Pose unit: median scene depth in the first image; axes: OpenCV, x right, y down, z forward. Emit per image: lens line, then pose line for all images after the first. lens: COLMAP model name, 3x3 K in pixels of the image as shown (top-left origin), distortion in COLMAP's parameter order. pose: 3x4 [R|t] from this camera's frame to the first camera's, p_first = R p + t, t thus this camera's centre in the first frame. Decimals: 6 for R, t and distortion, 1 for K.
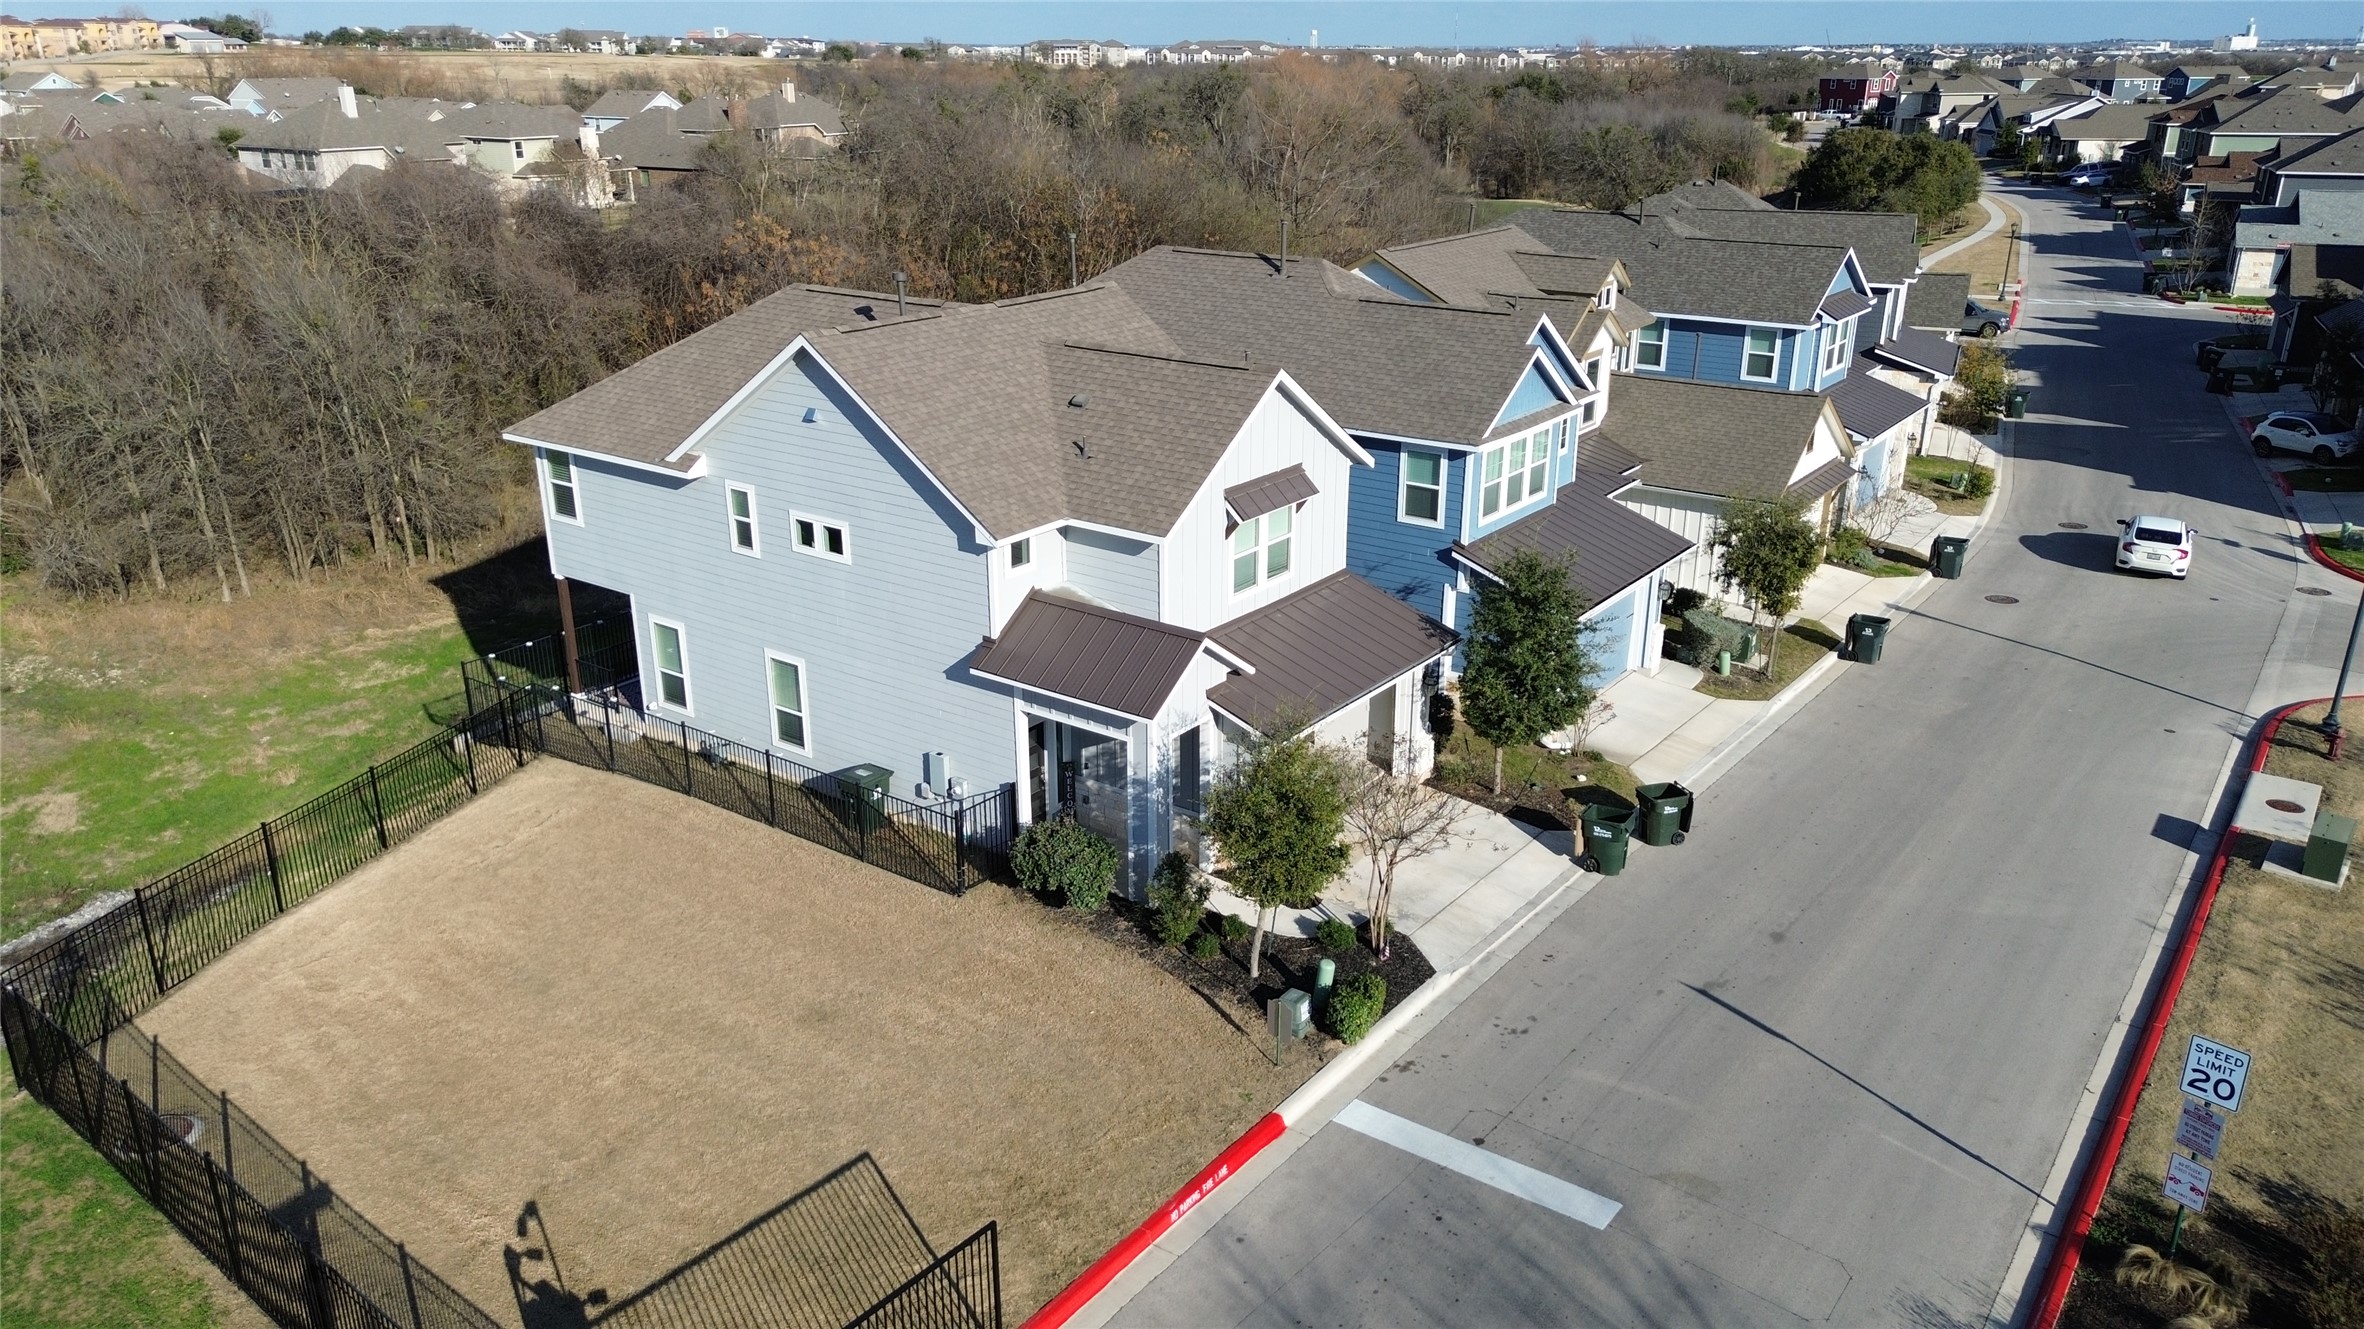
lens RADIAL K [[1643.7, 0, 1166.0], [0, 1643.7, 684.2], [0, 0, 1]] dist [0.055933, -0.042405]
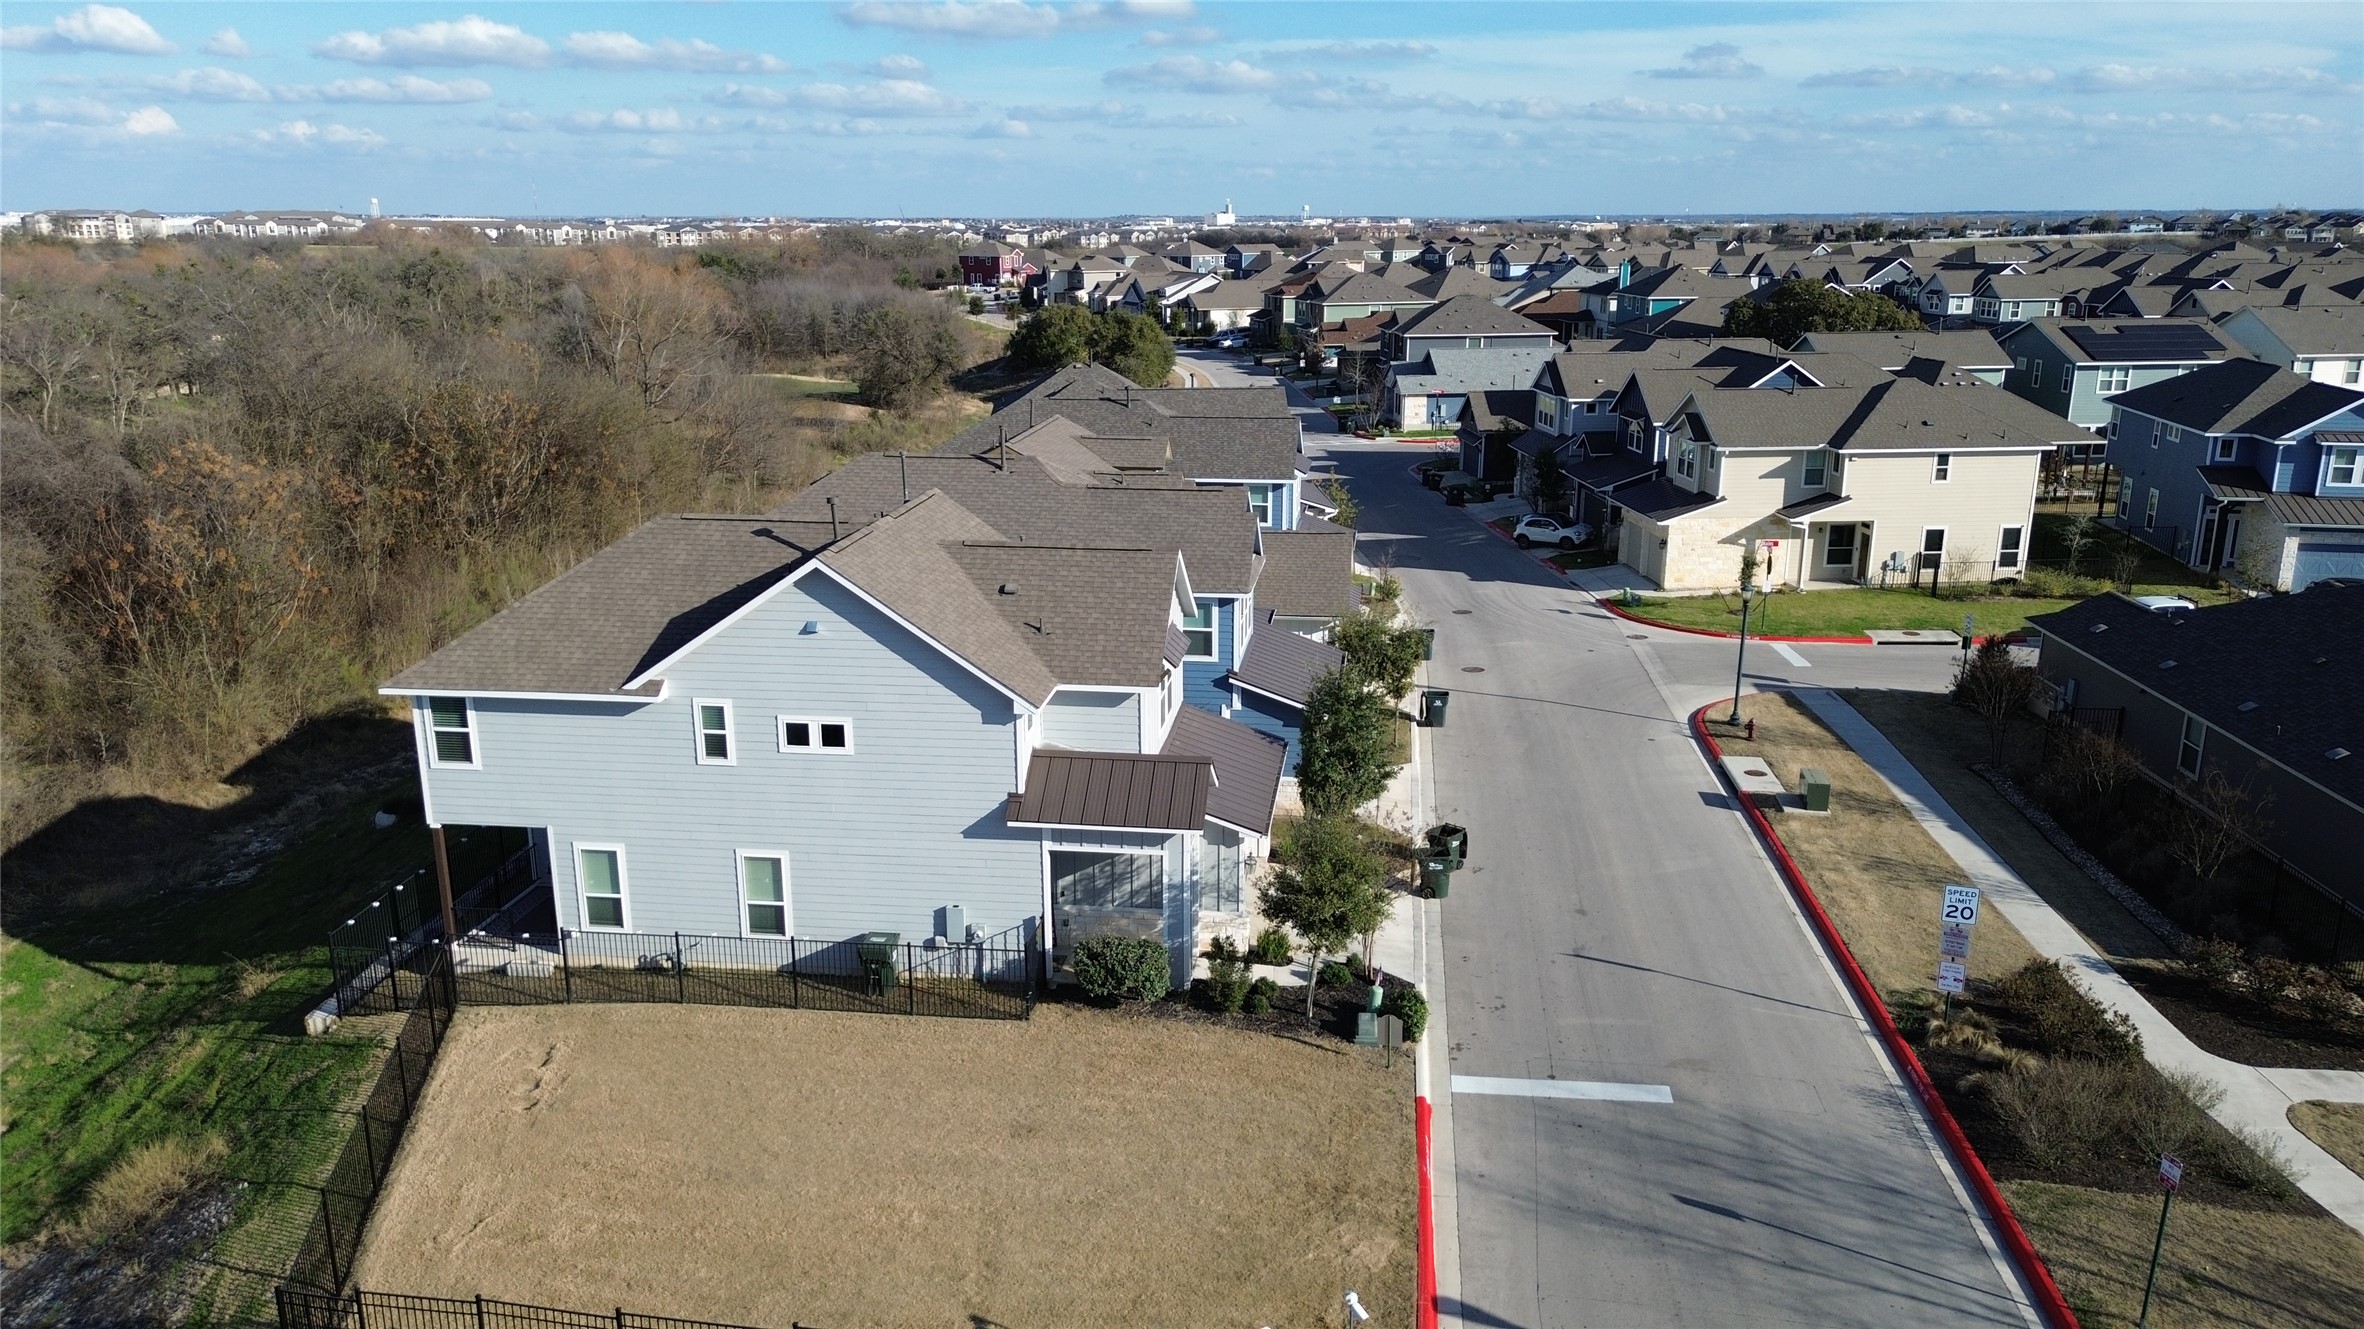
lens RADIAL K [[1643.7, 0, 1177.8], [0, 1643.7, 659.8], [0, 0, 1]] dist [0.055933, -0.042405]
pose [[0.877236, -0.126584, 0.463069, -0.446747], [0.176004, 0.982247, -0.064917, -0.021096], [-0.446630, 0.138449, 0.883942, -0.088136]]
